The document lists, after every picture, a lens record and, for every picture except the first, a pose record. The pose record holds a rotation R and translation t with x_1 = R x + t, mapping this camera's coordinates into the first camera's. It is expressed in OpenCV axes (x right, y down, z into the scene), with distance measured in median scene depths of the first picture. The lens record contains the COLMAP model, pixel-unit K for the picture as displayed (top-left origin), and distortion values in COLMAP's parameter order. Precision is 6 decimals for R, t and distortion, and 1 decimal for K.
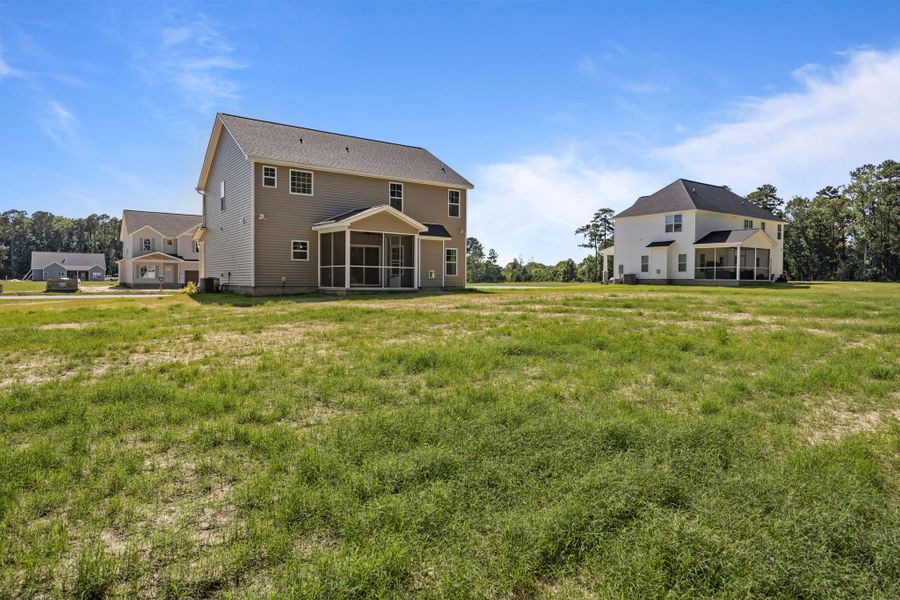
lens RADIAL K [[559.6, 0, 454.6], [0, 559.6, 298.4], [0, 0, 1]] dist [-0.002443, 0.002825]
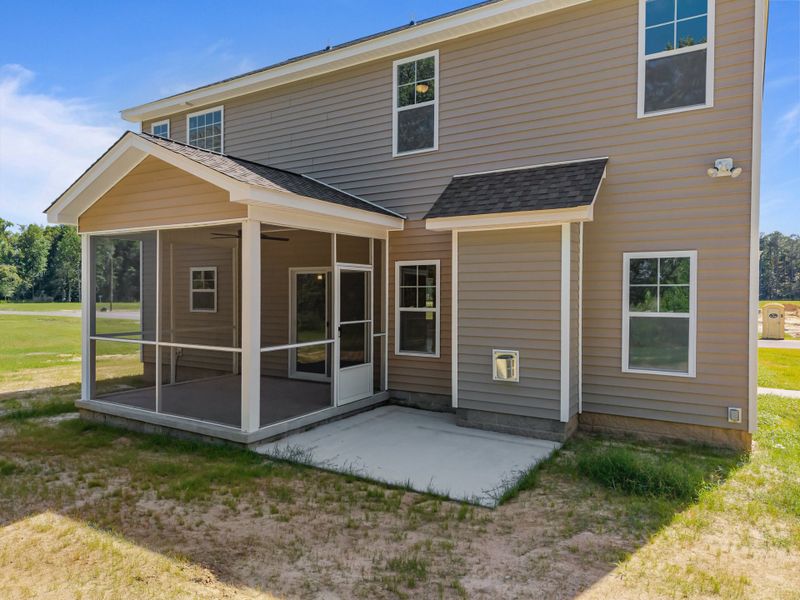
lens RADIAL K [[541.5, 0, 399.1], [0, 541.5, 301.2], [0, 0, 1]] dist [0.050000, -0.037739]
pose [[0.388462, 0.004136, -0.921456, 0.156967], [-0.027037, 0.999611, -0.006911, -0.064590], [0.921068, 0.027598, 0.388422, 0.810580]]
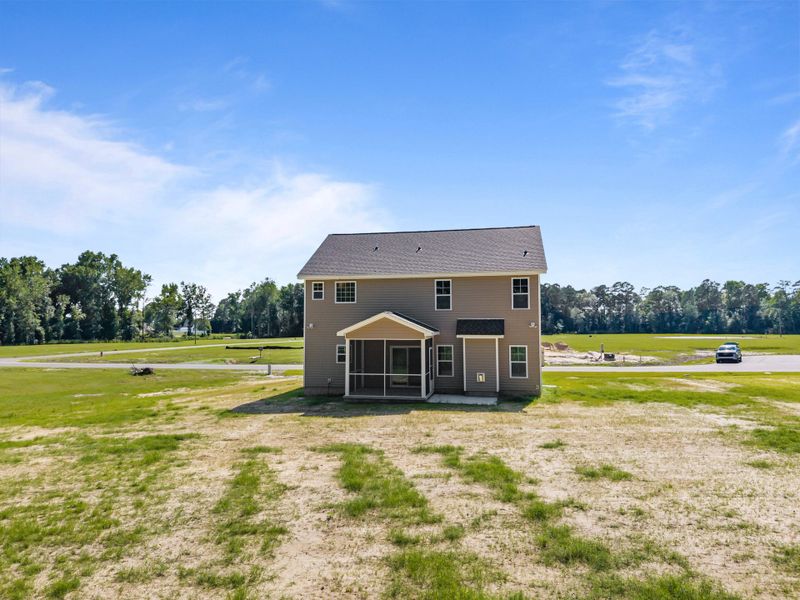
lens RADIAL K [[529.2, 0, 399.1], [0, 529.2, 301.2], [0, 0, 1]] dist [0.078768, -0.090666]
pose [[0.685083, -0.049050, -0.726811, 0.462309], [-0.012288, 0.996810, -0.078854, -0.089889], [0.728361, 0.062953, 0.682296, 0.302928]]
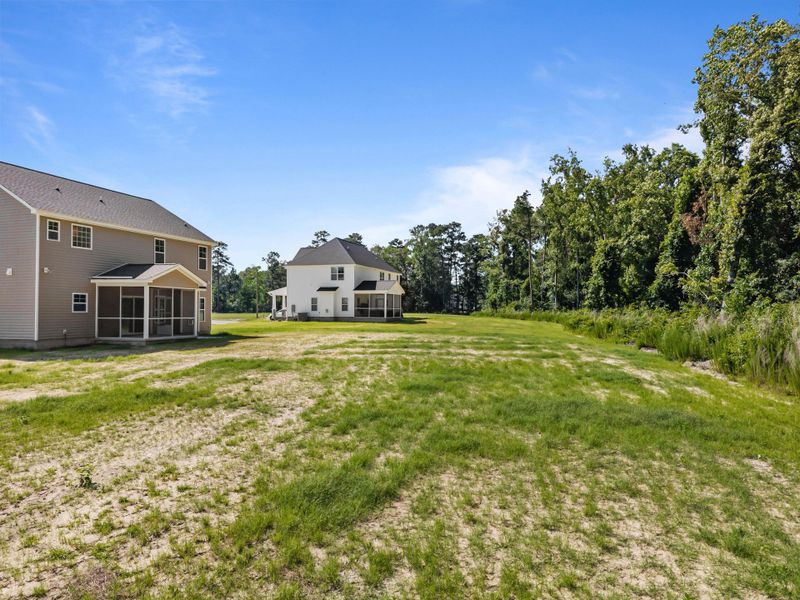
lens RADIAL K [[541.5, 0, 399.1], [0, 541.5, 301.2], [0, 0, 1]] dist [0.050000, -0.037739]
pose [[0.810192, 0.004231, 0.586149, -0.325249], [0.020757, 0.999140, -0.035902, -0.033403], [-0.585797, 0.041254, 0.809407, -0.128920]]
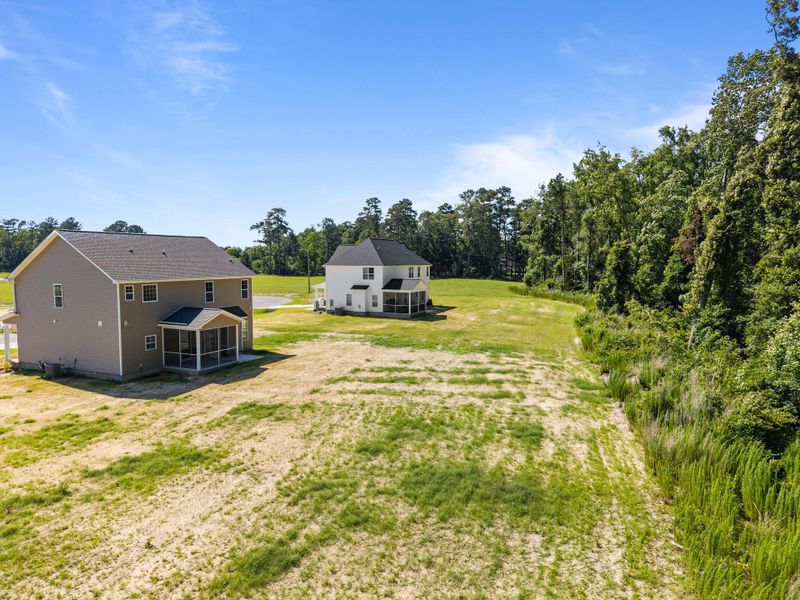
lens RADIAL K [[541.5, 0, 399.1], [0, 541.5, 301.2], [0, 0, 1]] dist [0.050000, -0.037739]
pose [[0.871454, -0.047462, 0.488176, -0.327647], [0.021260, 0.998027, 0.059079, -0.209393], [-0.490016, -0.041106, 0.870743, -0.375747]]
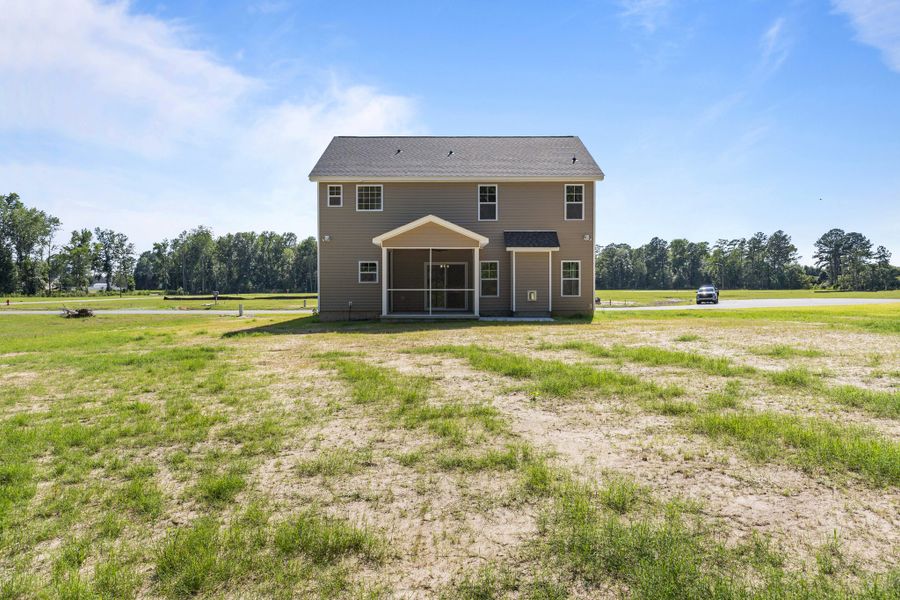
lens RADIAL K [[559.6, 0, 454.6], [0, 559.6, 298.4], [0, 0, 1]] dist [-0.002443, 0.002825]
pose [[0.810573, -0.000118, -0.585638, 0.312832], [-0.007829, 0.999908, -0.011038, -0.027566], [0.585586, 0.013532, 0.810498, 0.281865]]
